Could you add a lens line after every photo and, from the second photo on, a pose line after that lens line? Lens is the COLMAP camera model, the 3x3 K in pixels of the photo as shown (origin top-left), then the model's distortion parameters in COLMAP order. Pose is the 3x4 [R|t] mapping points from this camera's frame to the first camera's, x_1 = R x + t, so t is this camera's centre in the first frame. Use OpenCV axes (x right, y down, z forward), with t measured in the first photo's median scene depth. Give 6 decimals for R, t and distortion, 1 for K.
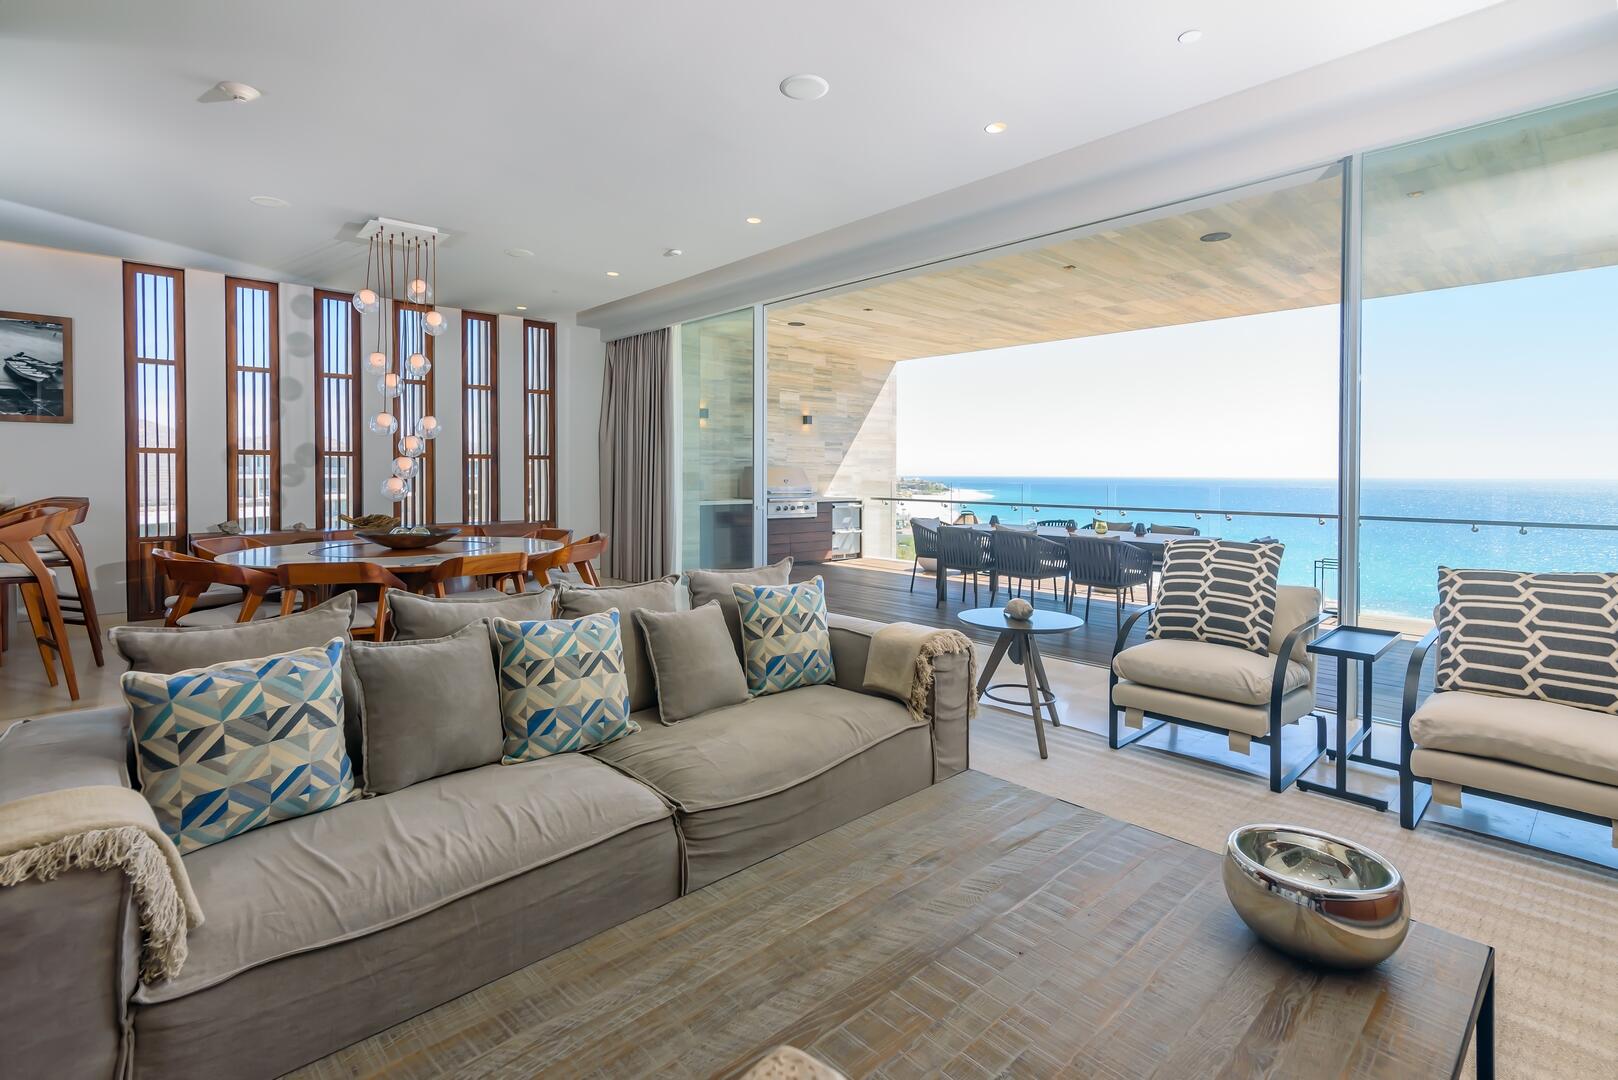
lens RADIAL K [[750.6, 0, 811.3], [0, 750.6, 488.0], [0, 0, 1]] dist [0.002125, 0.000160]
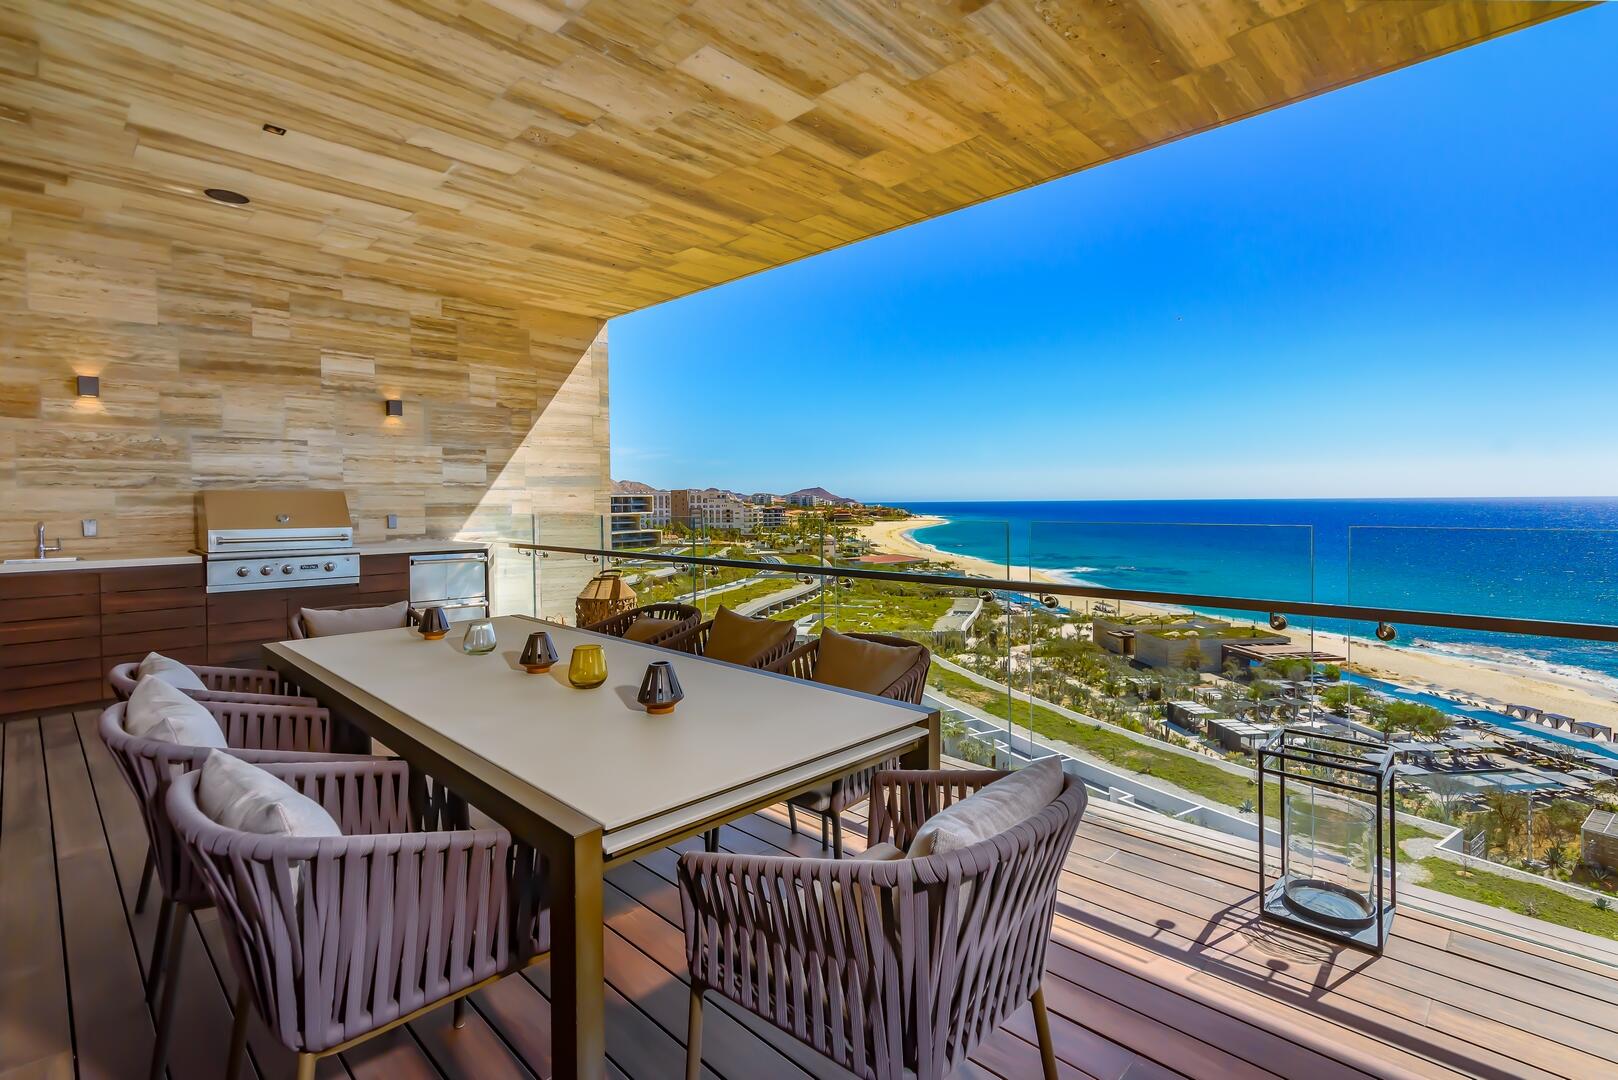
lens RADIAL K [[750.6, 0, 809.0], [0, 750.6, 535.3], [0, 0, 1]] dist [0.002125, 0.000160]
pose [[0.998710, -0.014886, 0.048537, 0.282551], [0.013589, 0.999545, 0.026947, -0.005529], [-0.048916, -0.026252, 0.998458, 0.418140]]
